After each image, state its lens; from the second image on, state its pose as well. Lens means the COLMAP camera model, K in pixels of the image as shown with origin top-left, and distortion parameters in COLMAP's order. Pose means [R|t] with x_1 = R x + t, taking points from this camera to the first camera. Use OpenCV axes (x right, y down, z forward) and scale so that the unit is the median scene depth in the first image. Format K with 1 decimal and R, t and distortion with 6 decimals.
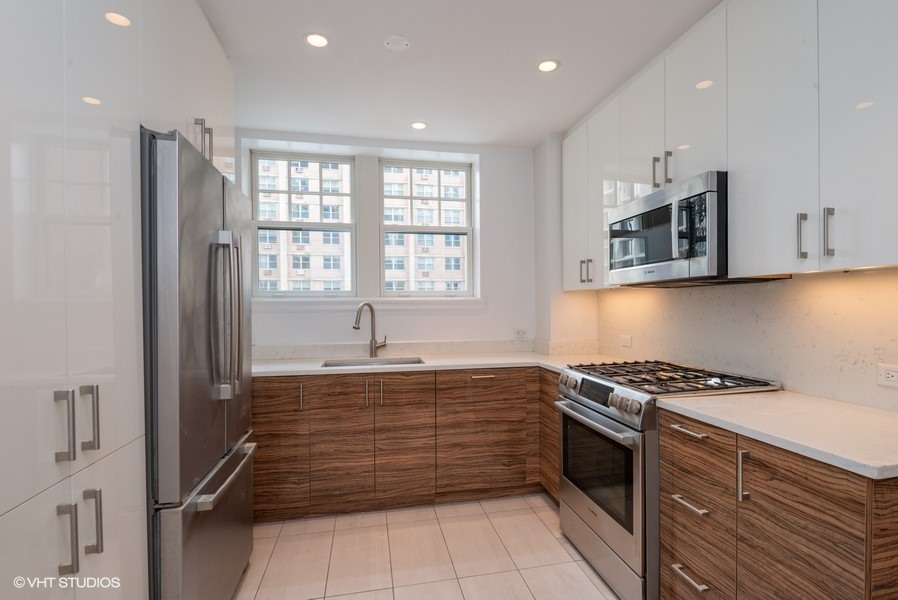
lens RADIAL K [[429.7, 0, 449.3], [0, 429.7, 313.5], [0, 0, 1]] dist [-0.000009, -0.000142]
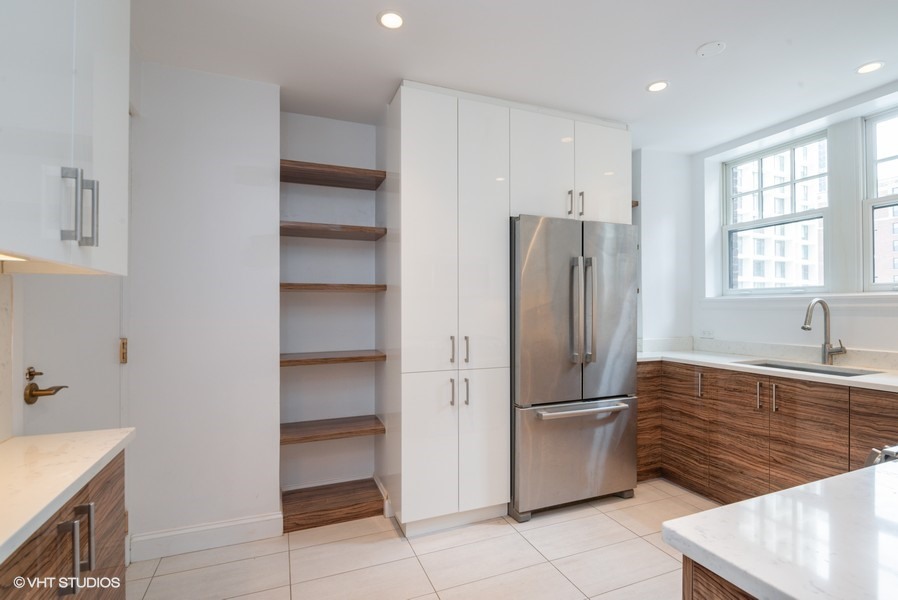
lens RADIAL K [[429.7, 0, 449.3], [0, 429.7, 313.5], [0, 0, 1]] dist [-0.000009, -0.000142]
pose [[0.200222, 0.027262, -0.979371, 0.586441], [-0.018823, 0.999535, 0.023975, -0.005140], [0.979570, 0.013635, 0.200642, 0.133080]]
